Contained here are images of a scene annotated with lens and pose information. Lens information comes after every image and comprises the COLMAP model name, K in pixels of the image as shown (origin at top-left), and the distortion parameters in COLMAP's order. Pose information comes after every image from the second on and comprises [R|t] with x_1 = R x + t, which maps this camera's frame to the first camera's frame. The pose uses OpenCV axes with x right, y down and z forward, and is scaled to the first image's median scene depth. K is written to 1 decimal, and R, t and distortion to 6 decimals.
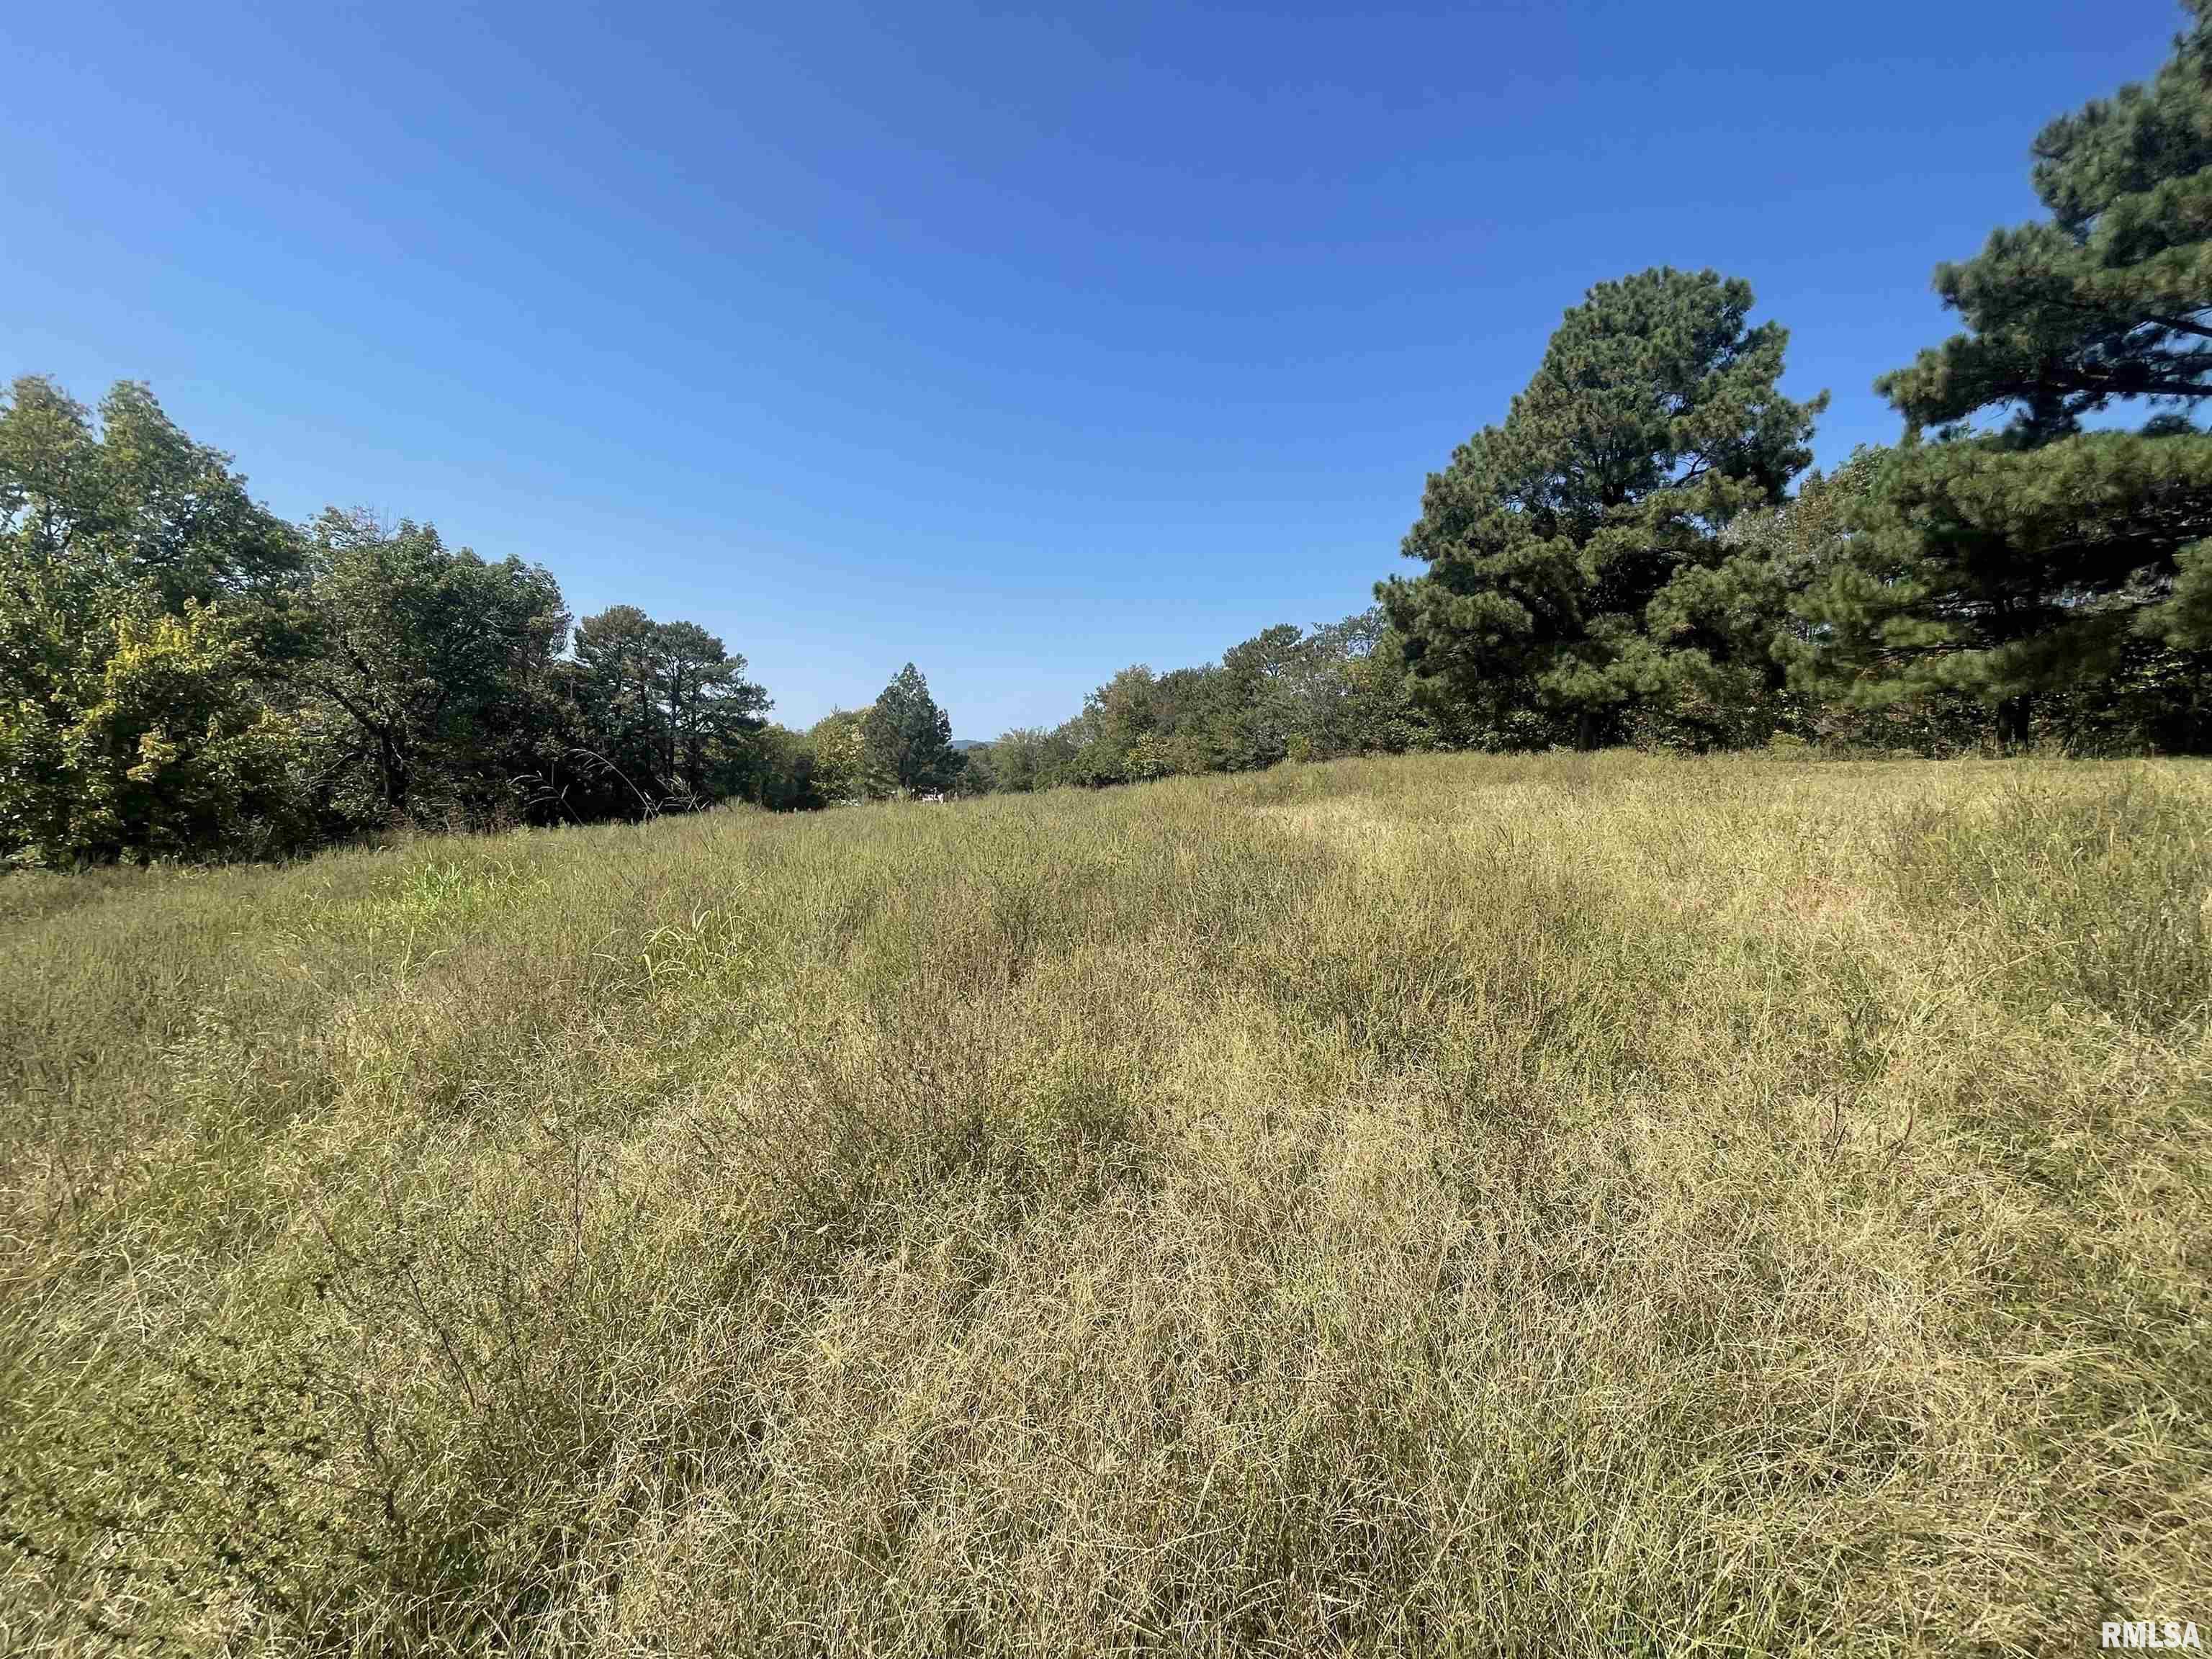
lens RADIAL K [[899.0, 0, 1106.0], [0, 899.0, 829.5], [0, 0, 1]] dist [-0.000925, -0.000187]
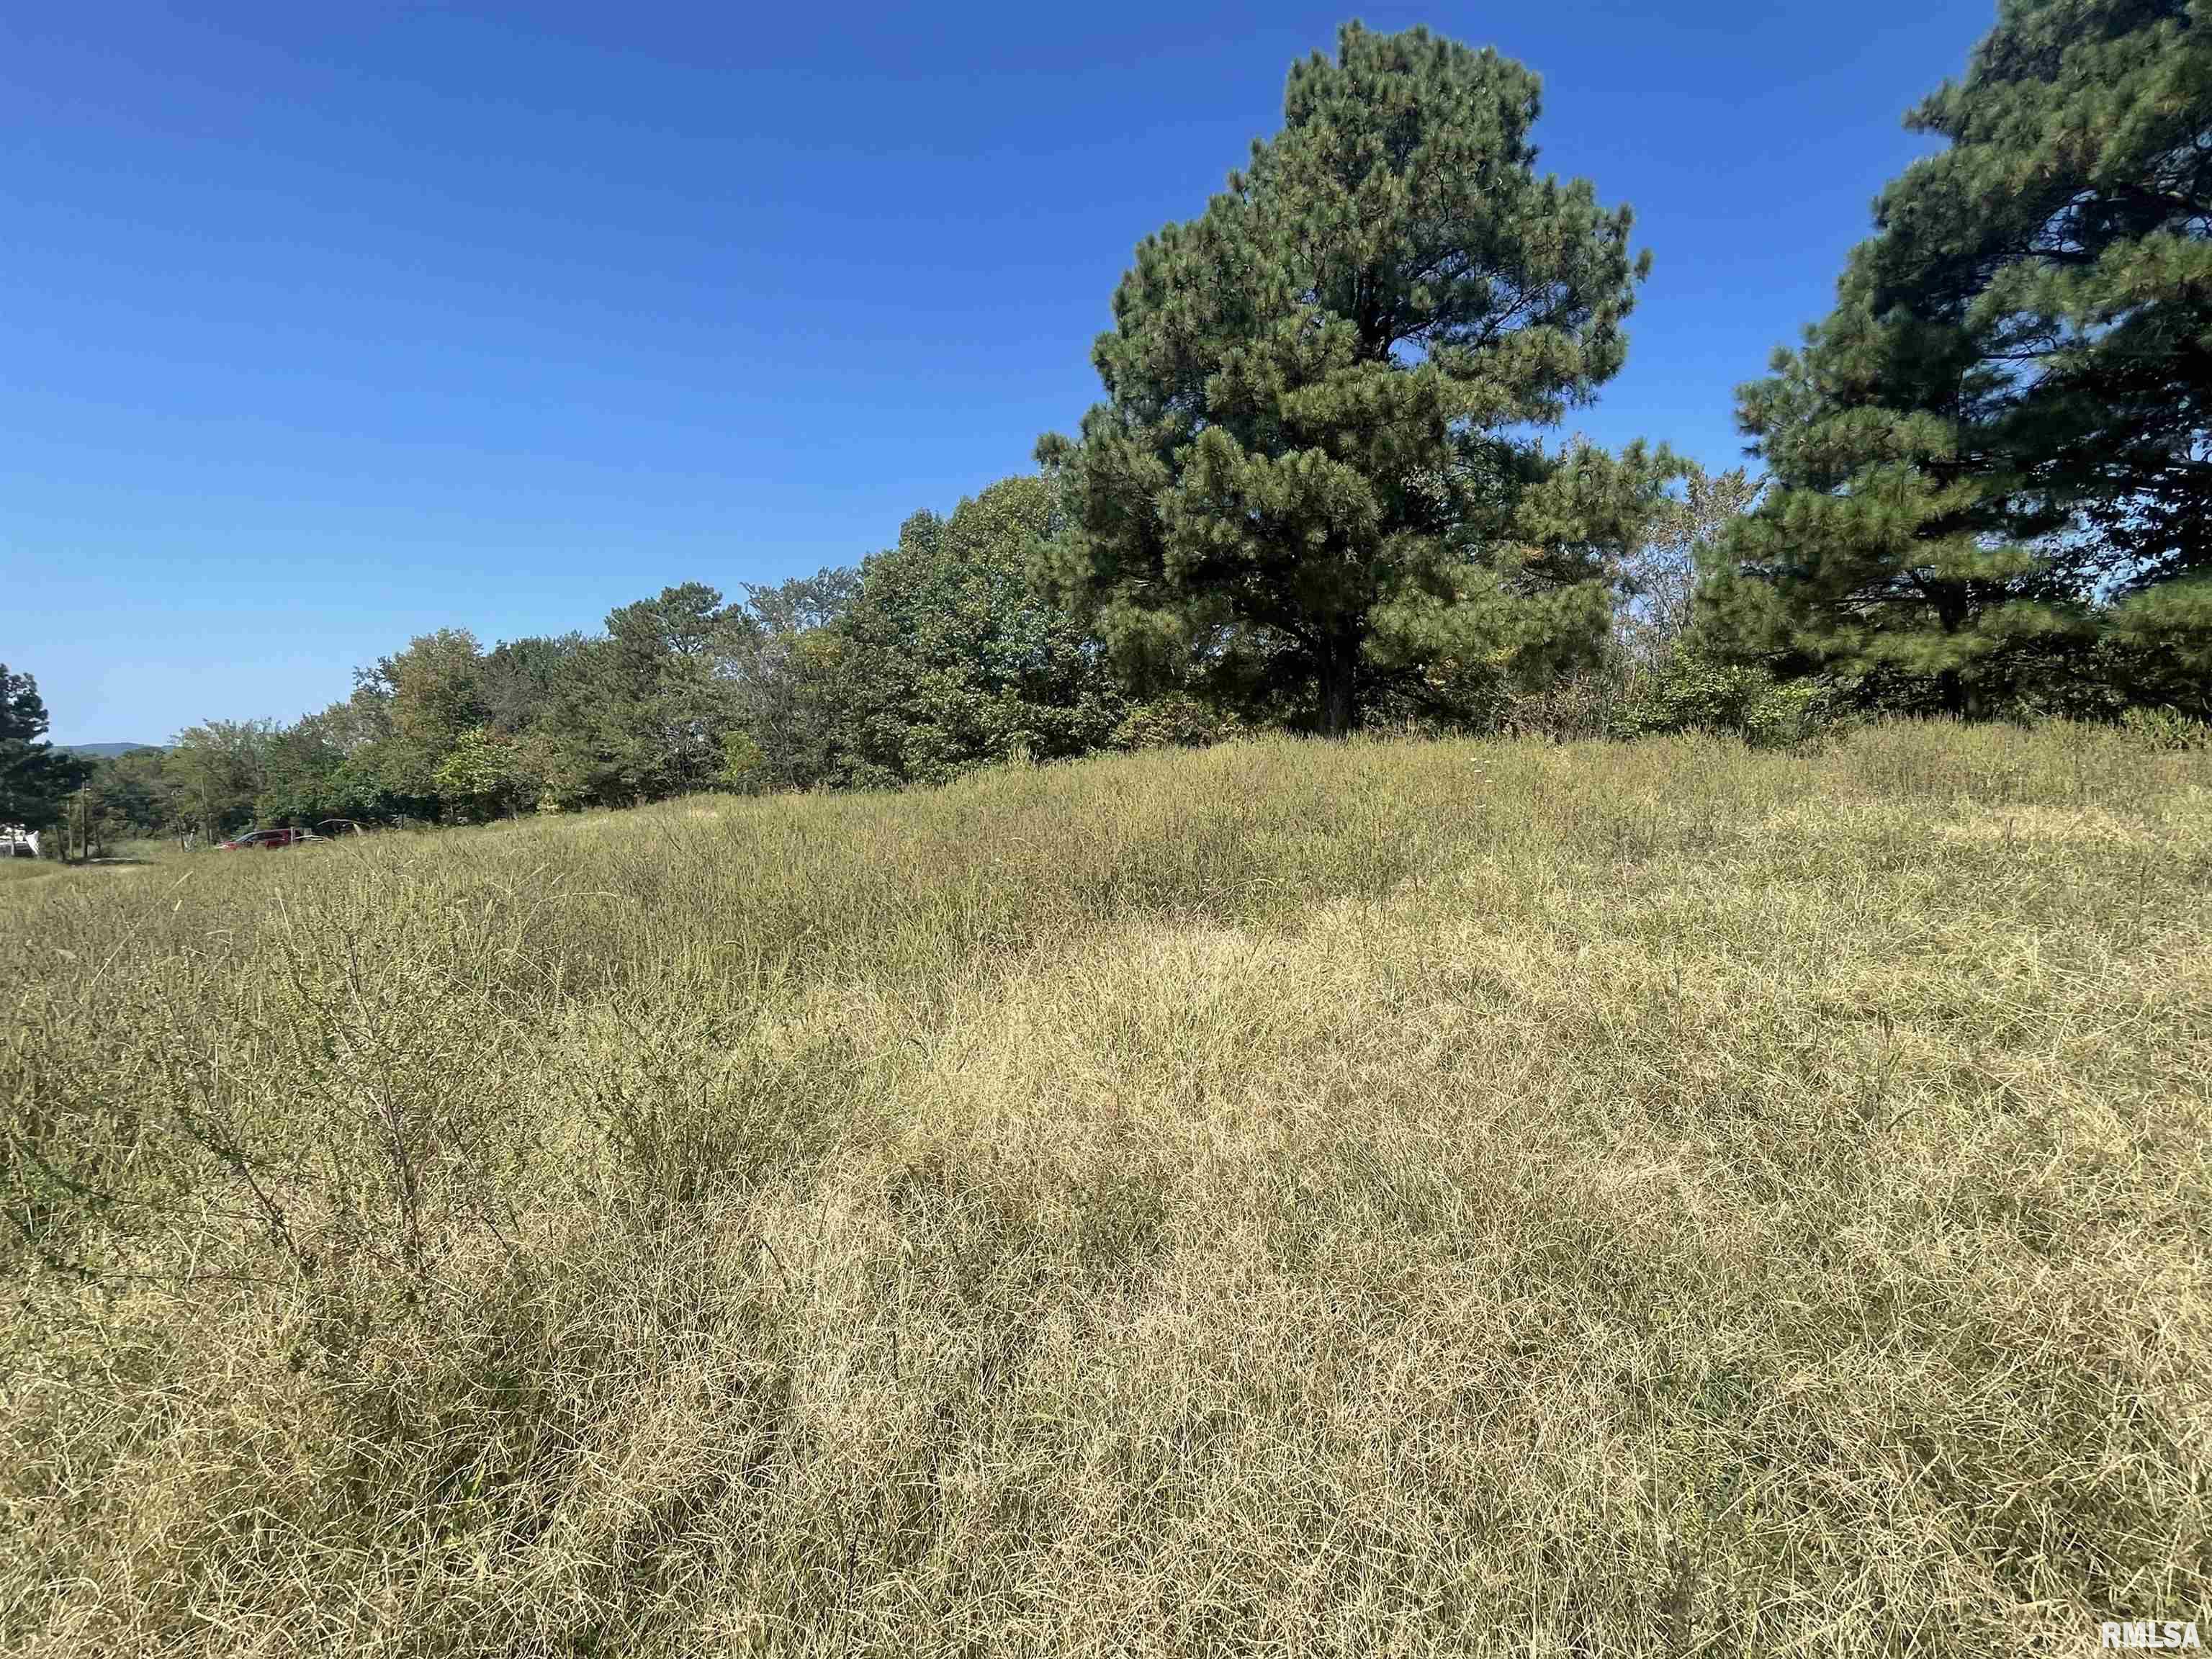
lens RADIAL K [[985.3, 0, 1106.0], [0, 985.3, 829.5], [0, 0, 1]] dist [-0.003067, -0.000198]
pose [[0.807813, -0.036864, 0.588285, -0.031999], [0.047895, 0.998847, -0.003177, -0.032700], [-0.587490, 0.030743, 0.808647, 0.519651]]
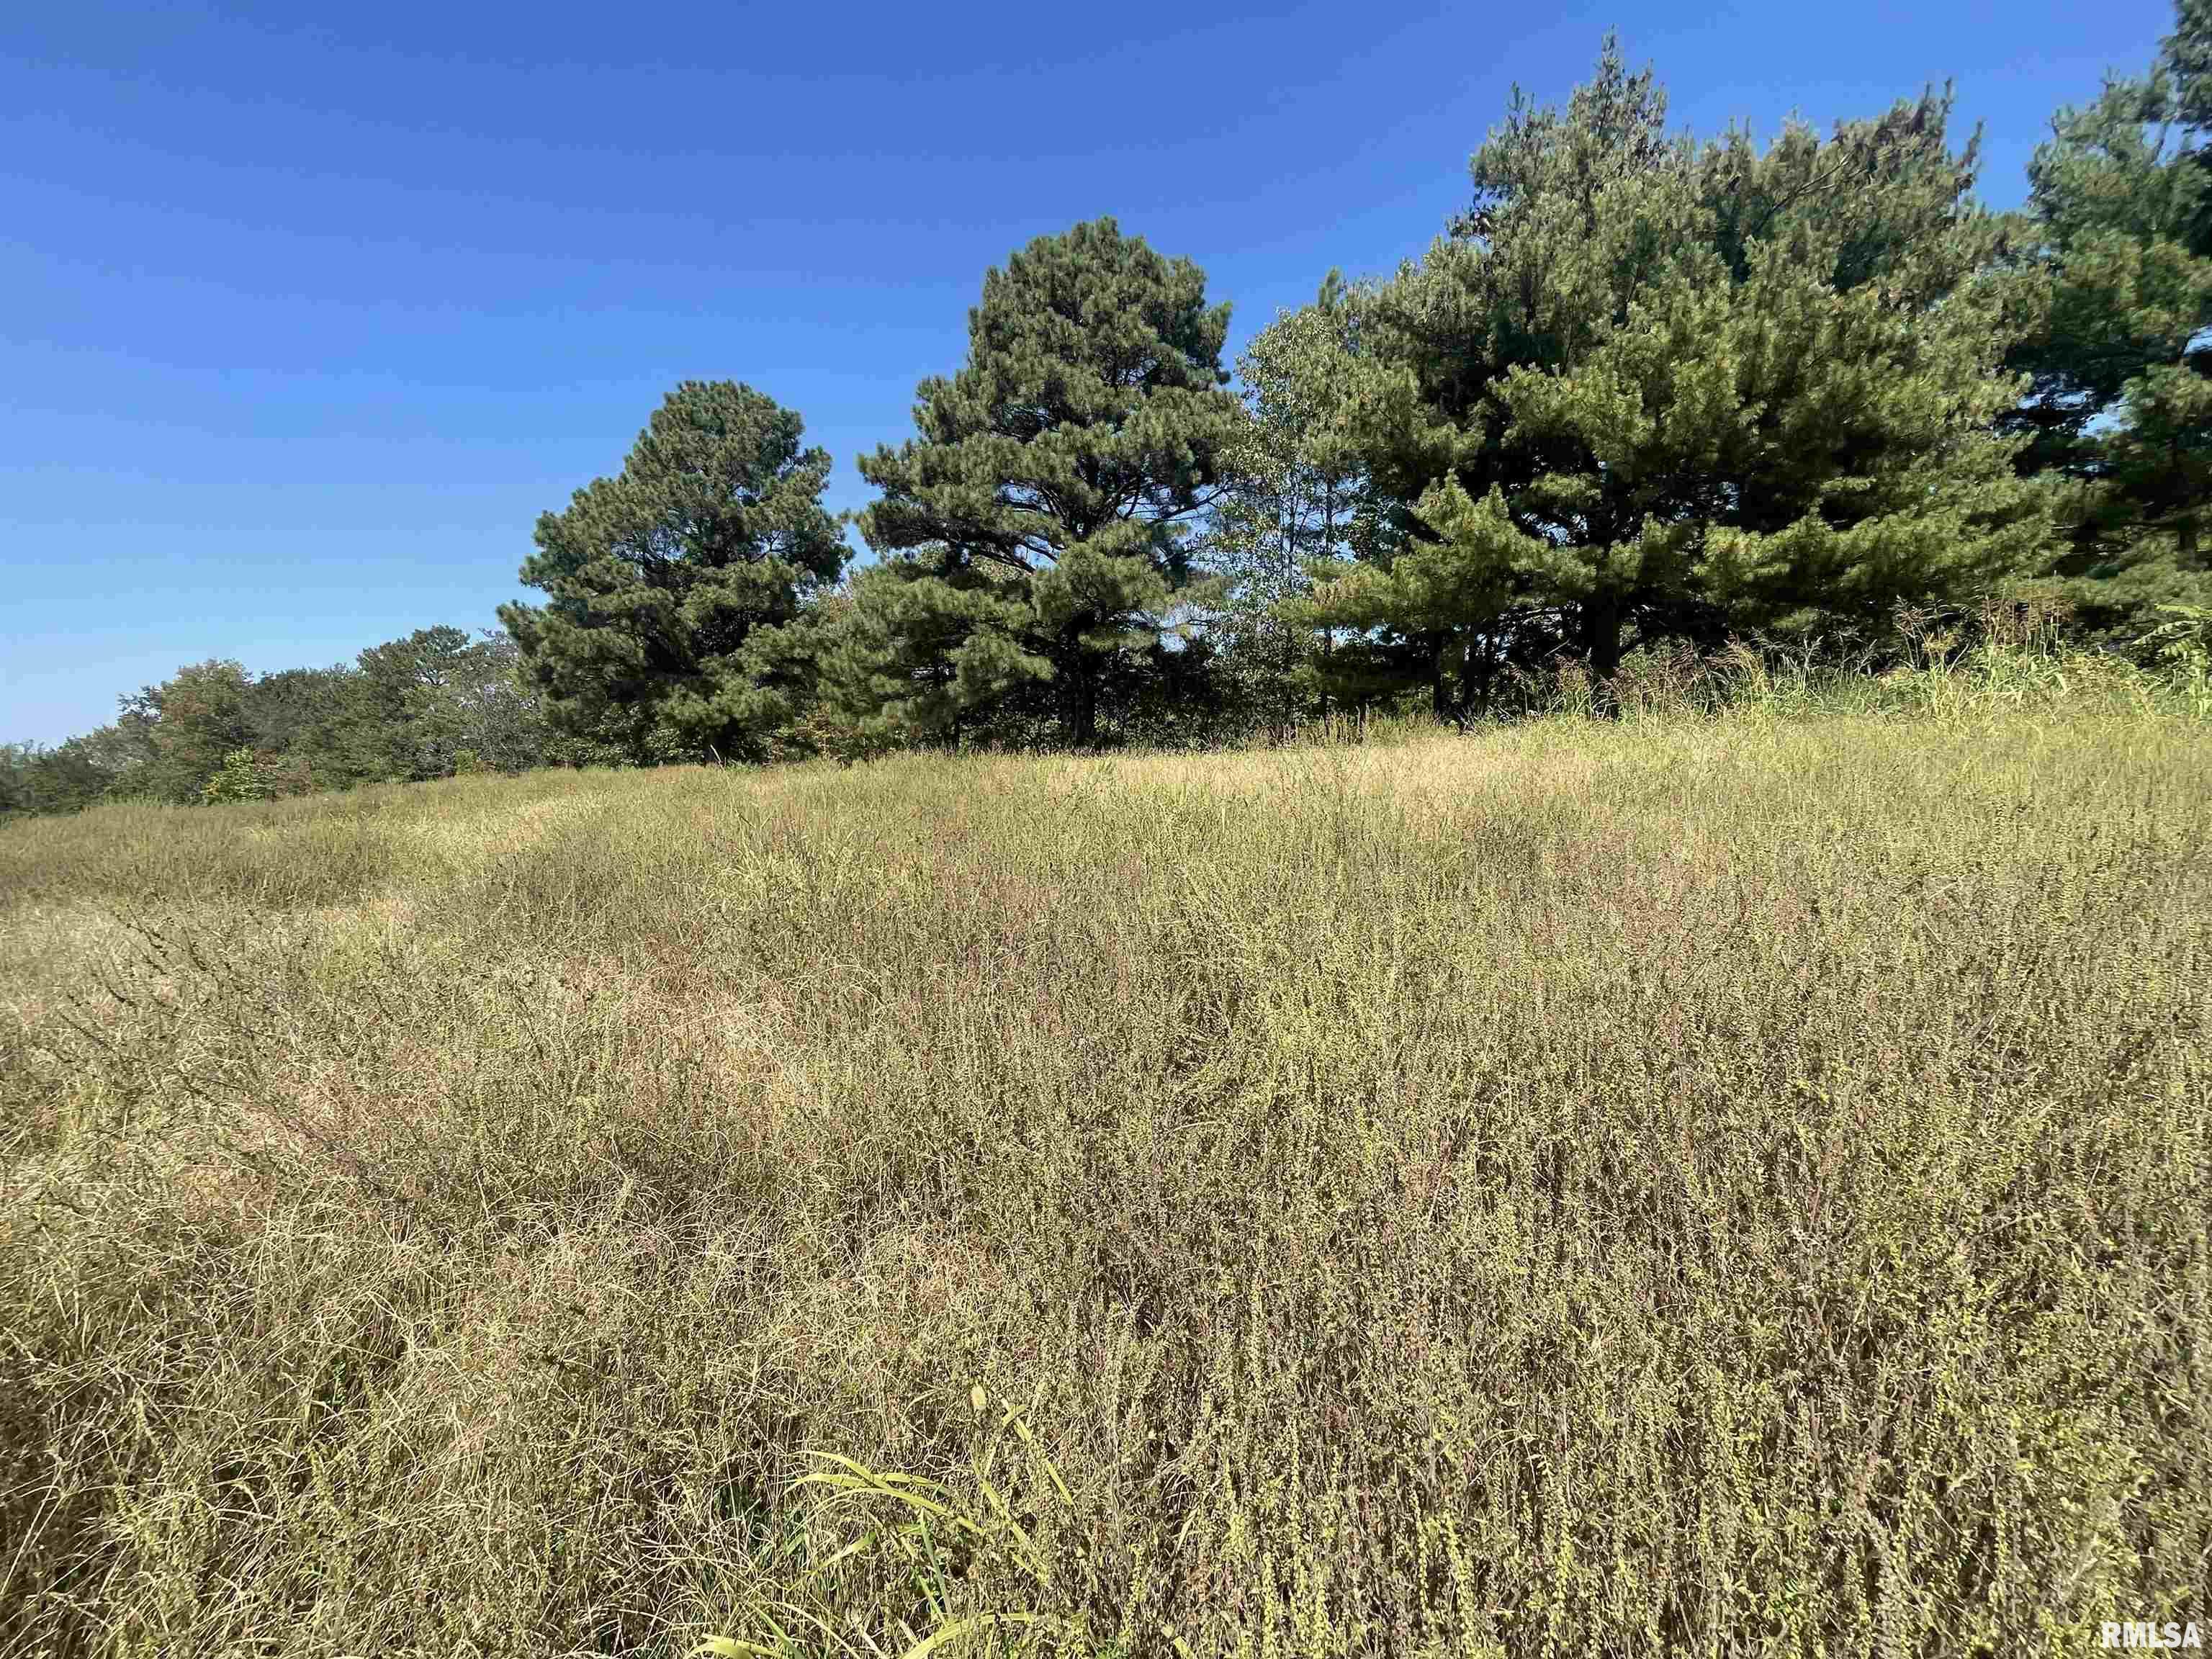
lens RADIAL K [[899.0, 0, 1106.0], [0, 899.0, 829.5], [0, 0, 1]] dist [-0.000925, -0.000187]
pose [[0.698155, -0.065558, 0.712939, 0.035436], [0.077764, 0.996851, 0.015514, 0.020375], [-0.711711, 0.044610, 0.701055, -0.212649]]
